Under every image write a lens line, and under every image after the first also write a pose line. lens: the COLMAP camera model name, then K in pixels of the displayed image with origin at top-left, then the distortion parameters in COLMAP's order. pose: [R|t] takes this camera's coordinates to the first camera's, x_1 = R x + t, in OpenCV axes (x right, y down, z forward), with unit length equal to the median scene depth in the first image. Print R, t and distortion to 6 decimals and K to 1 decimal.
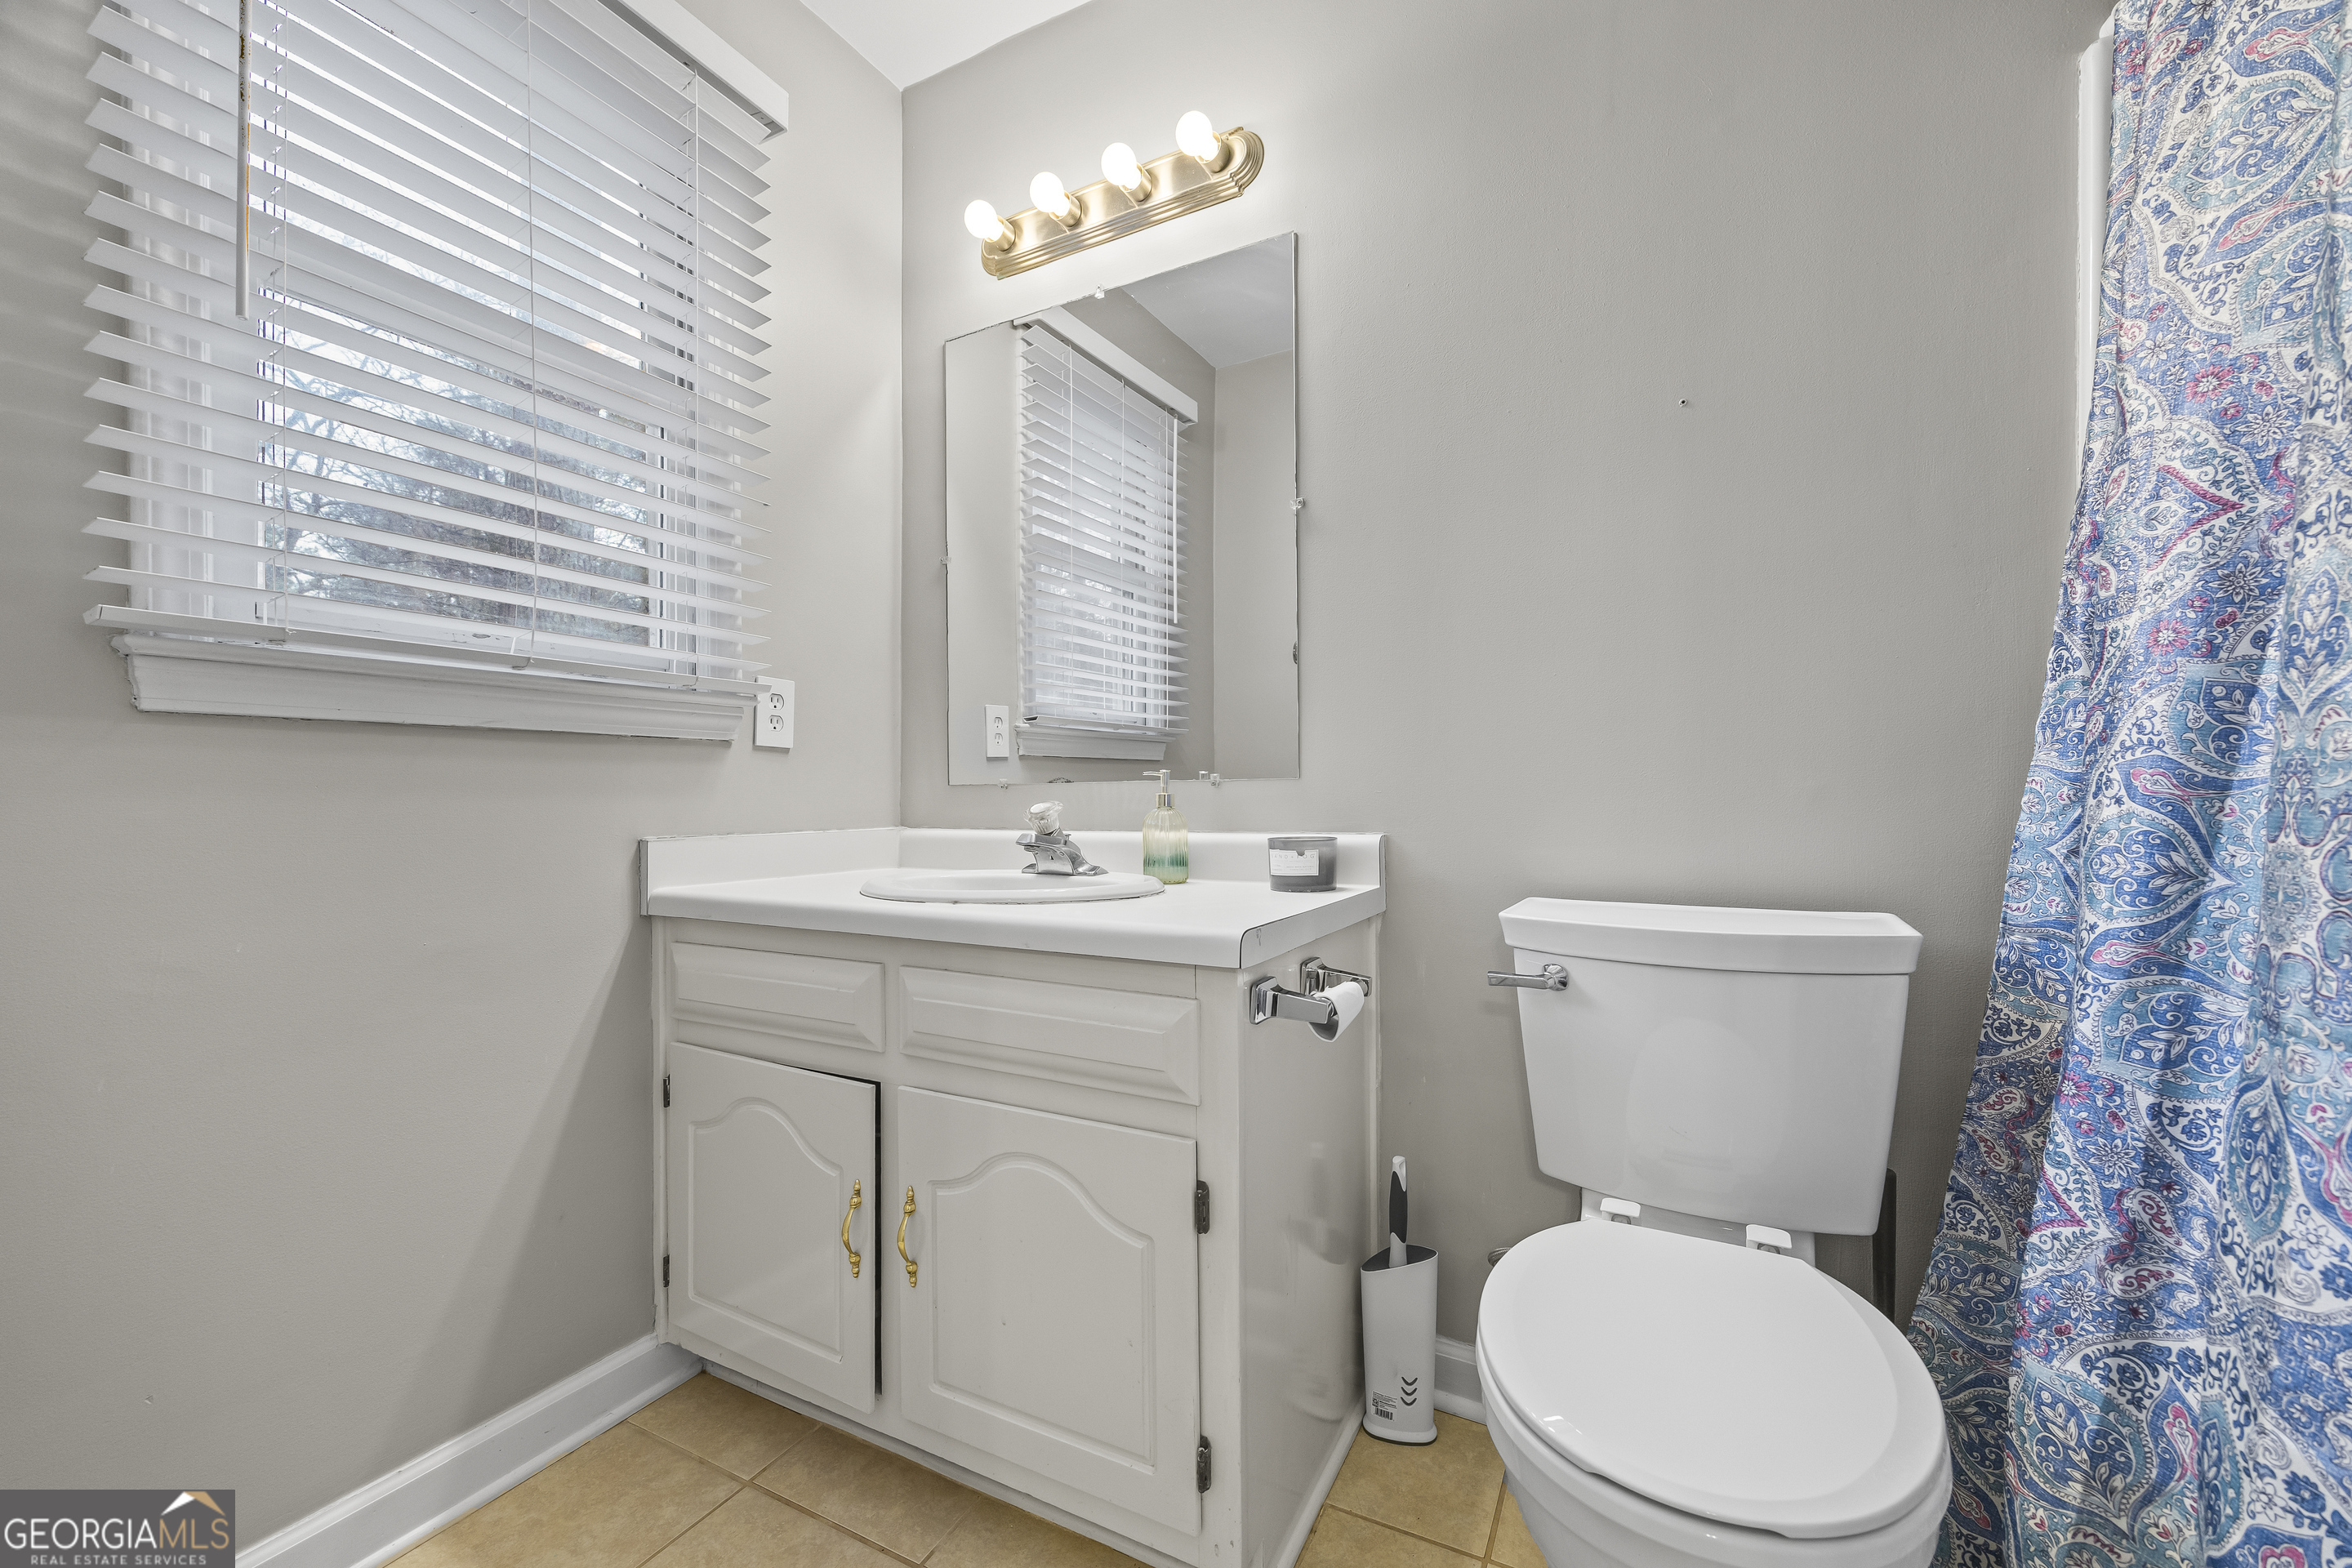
lens RADIAL K [[933.9, 0, 1182.4], [0, 933.9, 793.1], [0, 0, 1]] dist [-0.000383, -0.000062]
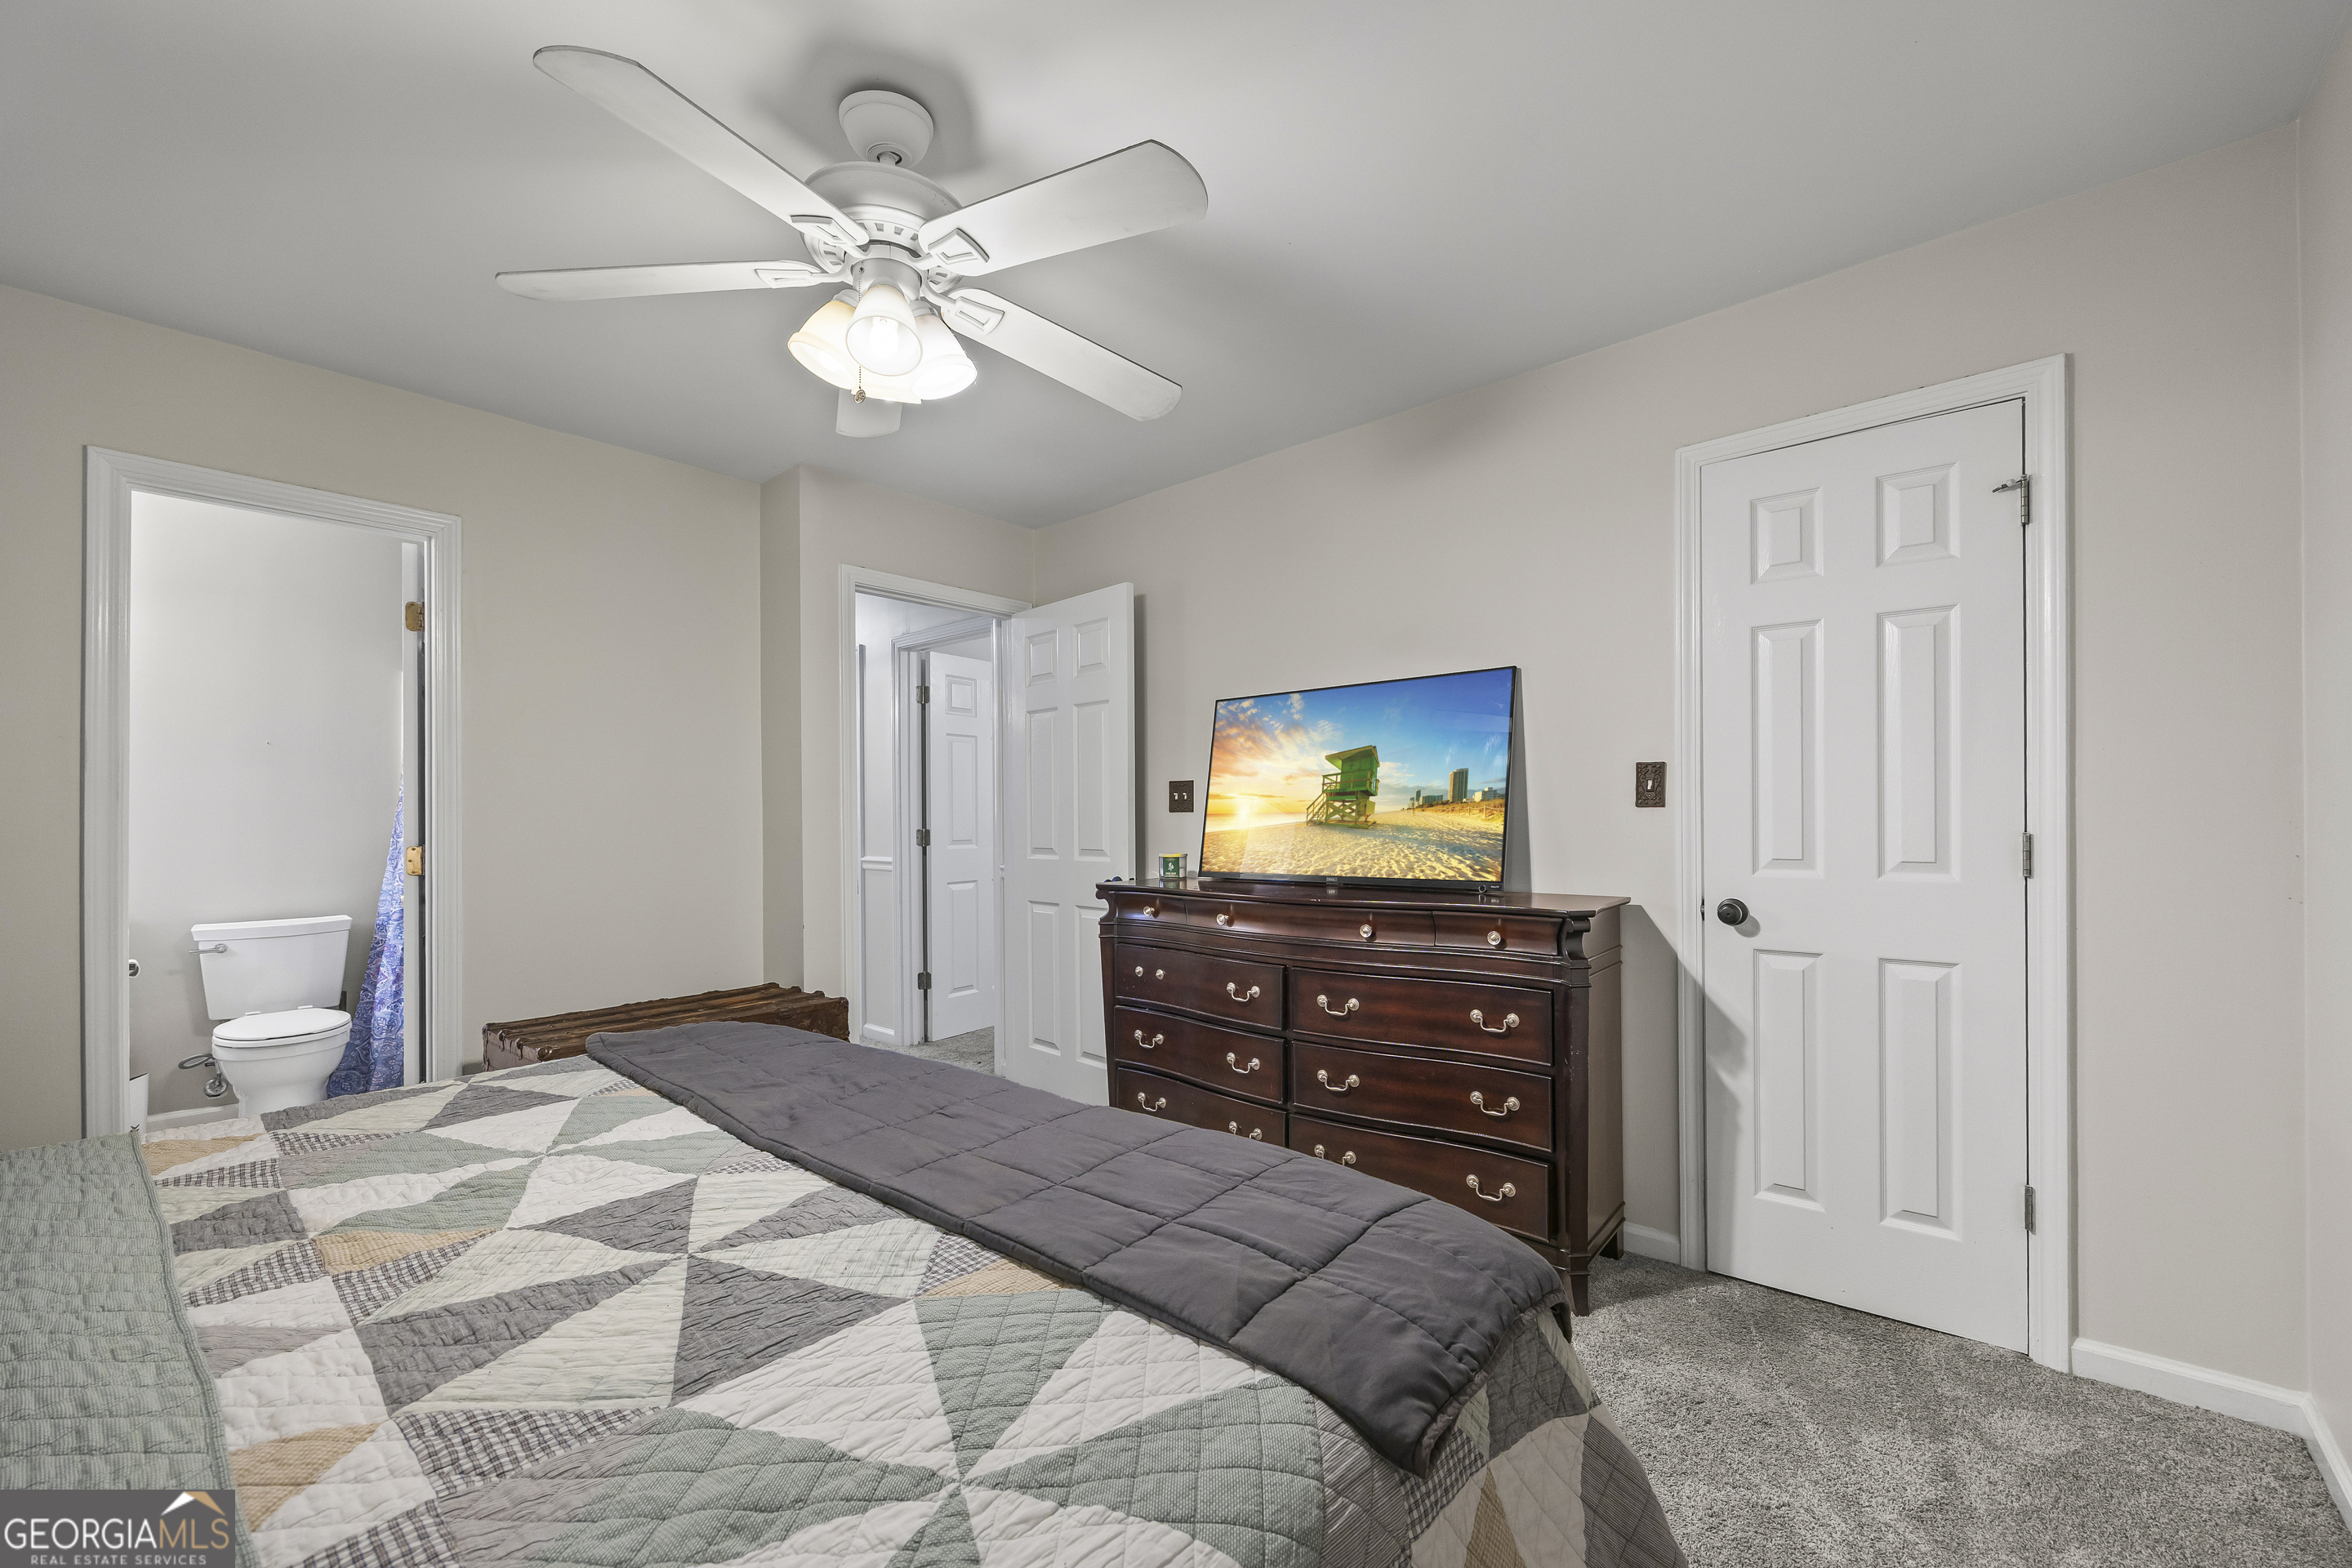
lens RADIAL K [[947.7, 0, 1182.5], [0, 947.7, 815.0], [0, 0, 1]] dist [-0.000197, -0.000019]
pose [[0.214381, 0.003202, 0.976745, -1.234493], [-0.004947, 0.999985, -0.002193, -0.152842], [-0.976738, -0.004362, 0.214393, -1.714384]]
